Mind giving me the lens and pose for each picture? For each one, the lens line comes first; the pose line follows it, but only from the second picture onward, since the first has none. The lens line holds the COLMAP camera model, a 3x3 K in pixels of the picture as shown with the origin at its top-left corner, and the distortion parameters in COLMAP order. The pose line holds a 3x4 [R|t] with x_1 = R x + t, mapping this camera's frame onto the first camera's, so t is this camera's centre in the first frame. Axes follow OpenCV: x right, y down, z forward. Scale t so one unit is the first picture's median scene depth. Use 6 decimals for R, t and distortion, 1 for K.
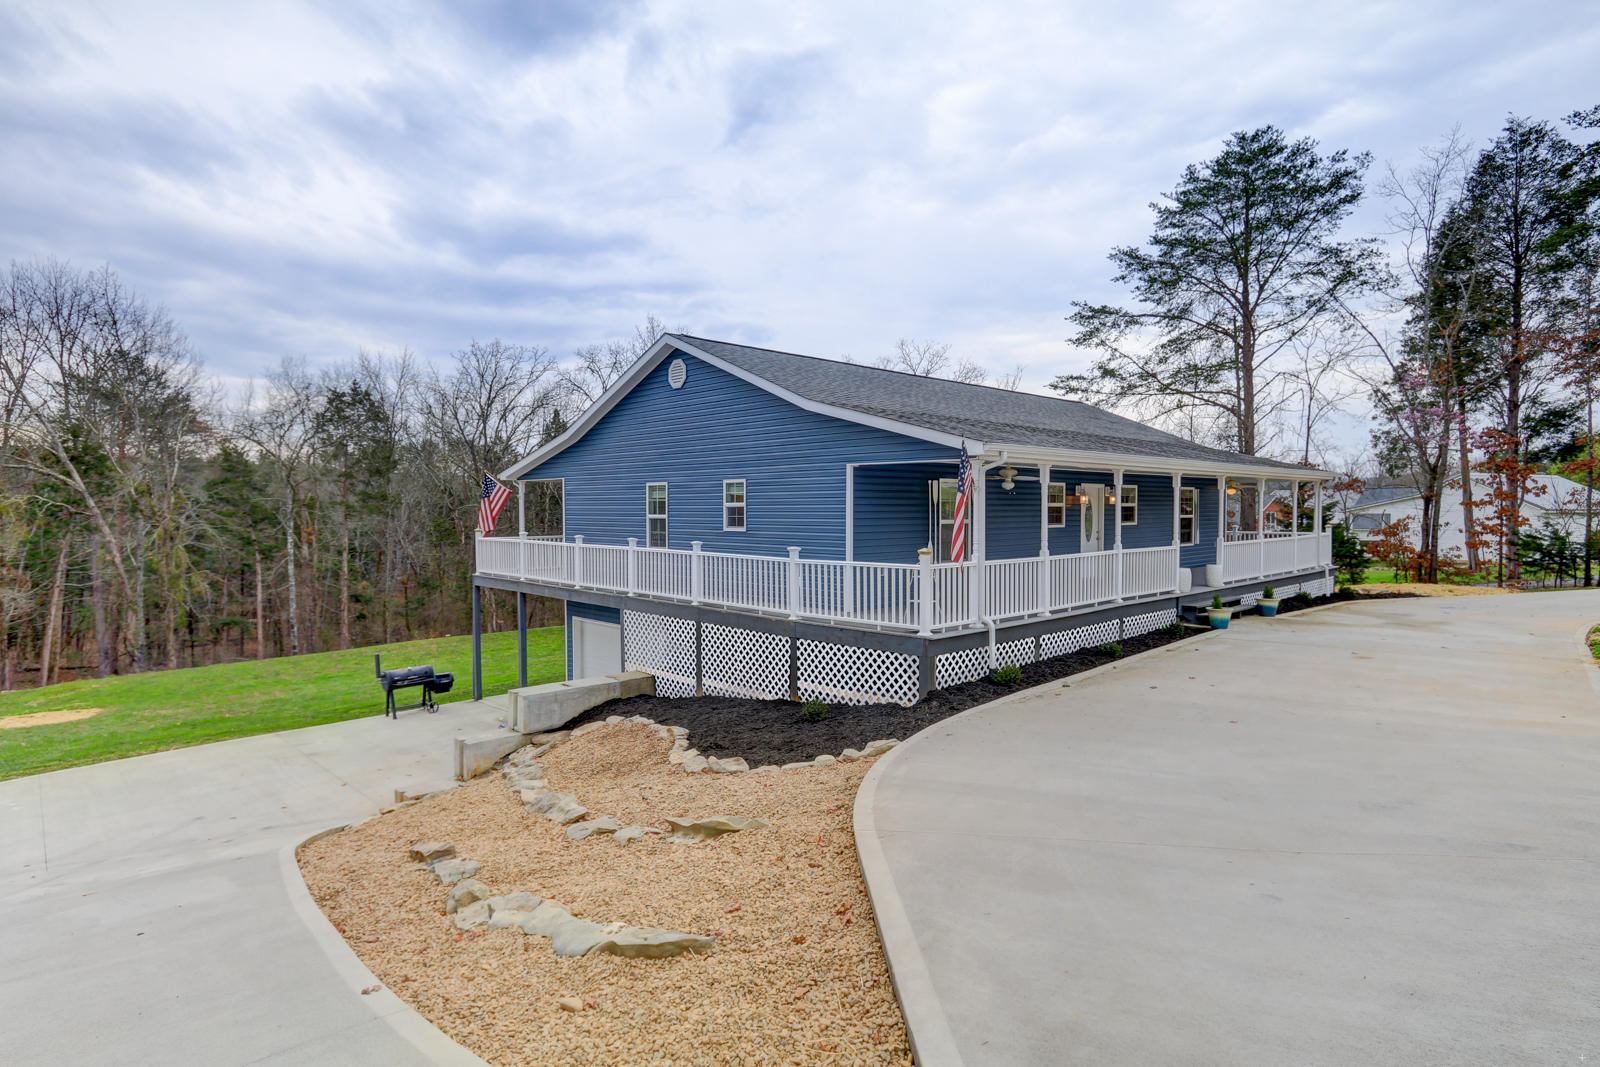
lens RADIAL K [[872.7, 0, 800.0], [0, 872.7, 533.5], [0, 0, 1]] dist [-0.012736, 0.000222]
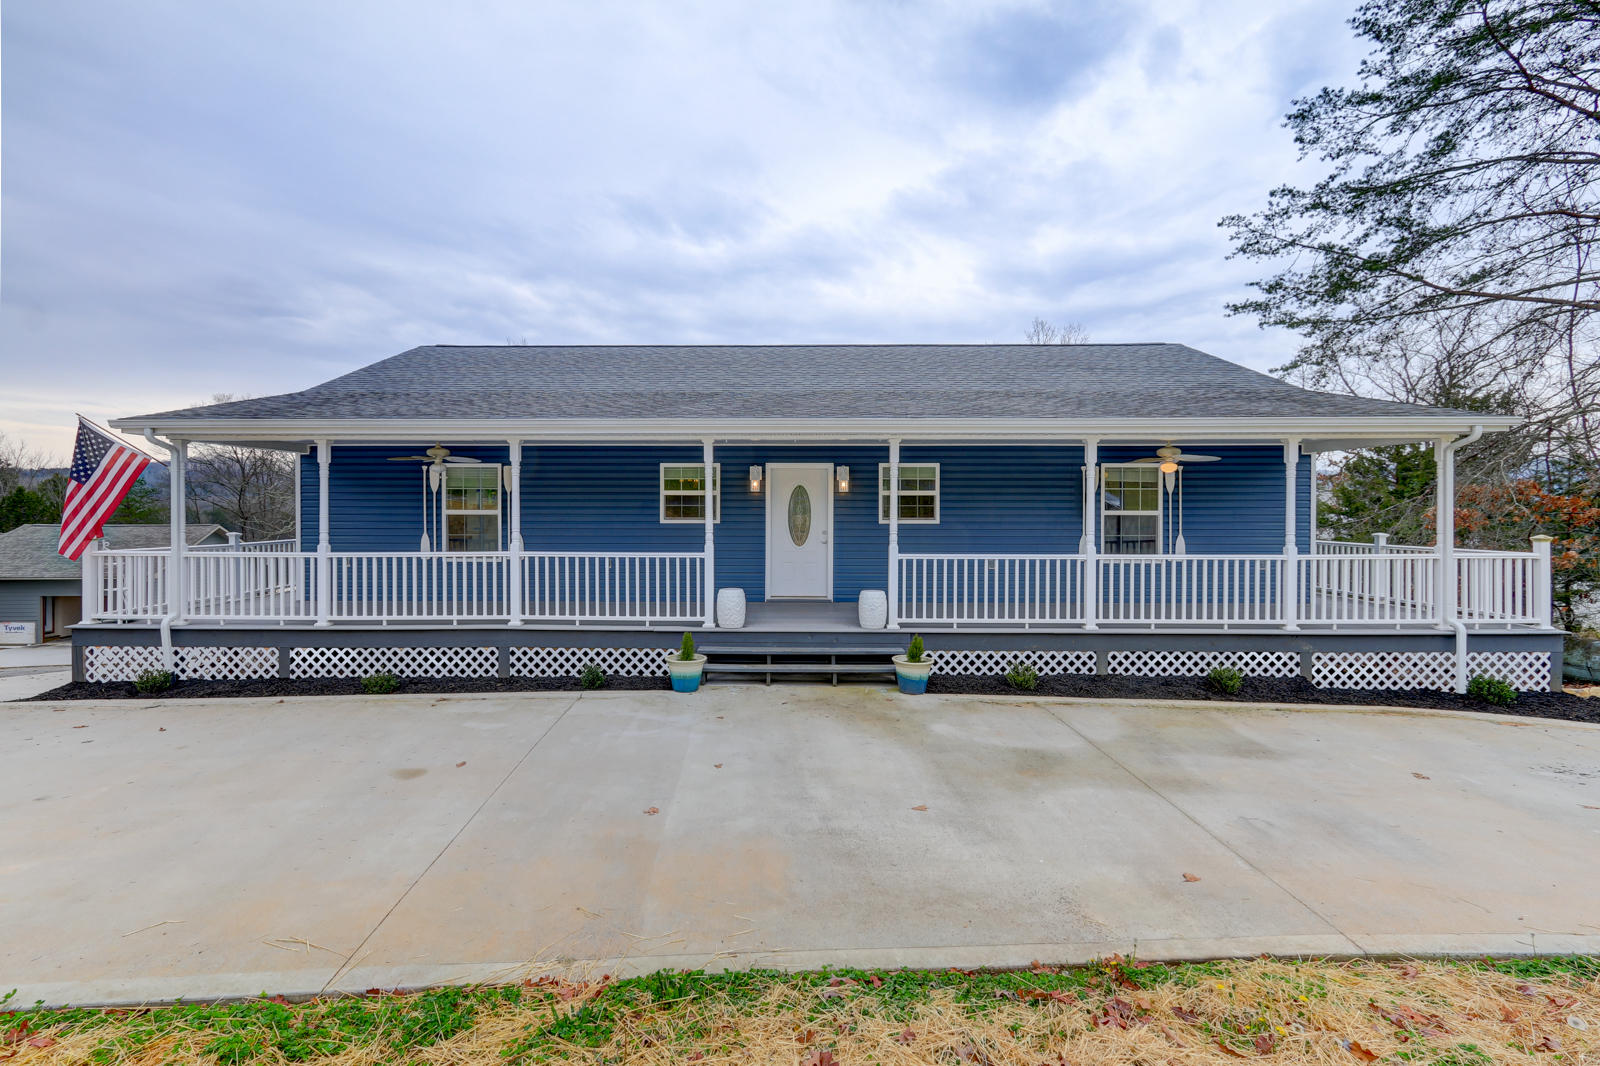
lens RADIAL K [[731.1, 0, 776.5], [0, 731.1, 520.1], [0, 0, 1]] dist [0.004347, 0.000275]
pose [[0.702027, 0.013445, -0.712024, 0.664900], [-0.024251, 0.999693, -0.005034, -0.006761], [0.711737, 0.020802, 0.702138, 0.511460]]
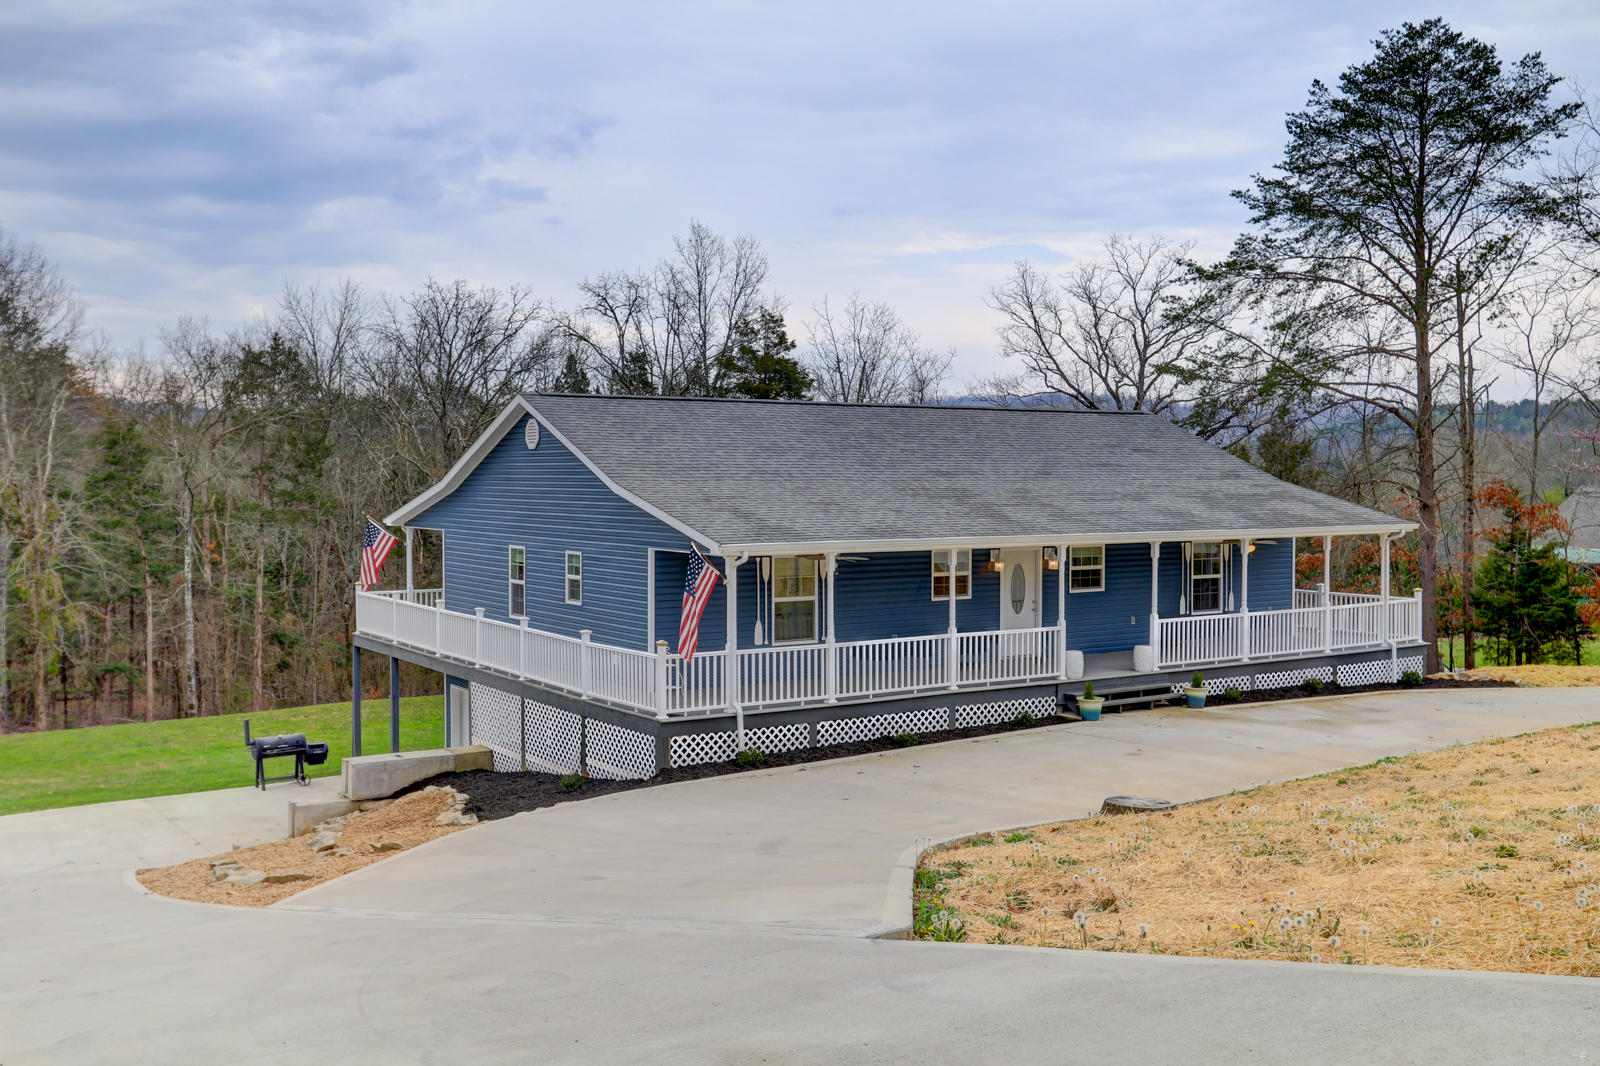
lens RADIAL K [[1591.8, 0, 804.2], [0, 1591.8, 503.5], [0, 0, 1]] dist [-0.014296, -0.011629]
pose [[0.984503, 0.007081, -0.175225, 0.356809], [-0.008649, 0.999929, -0.008191, -0.075128], [0.175154, 0.009580, 0.984494, -0.511648]]
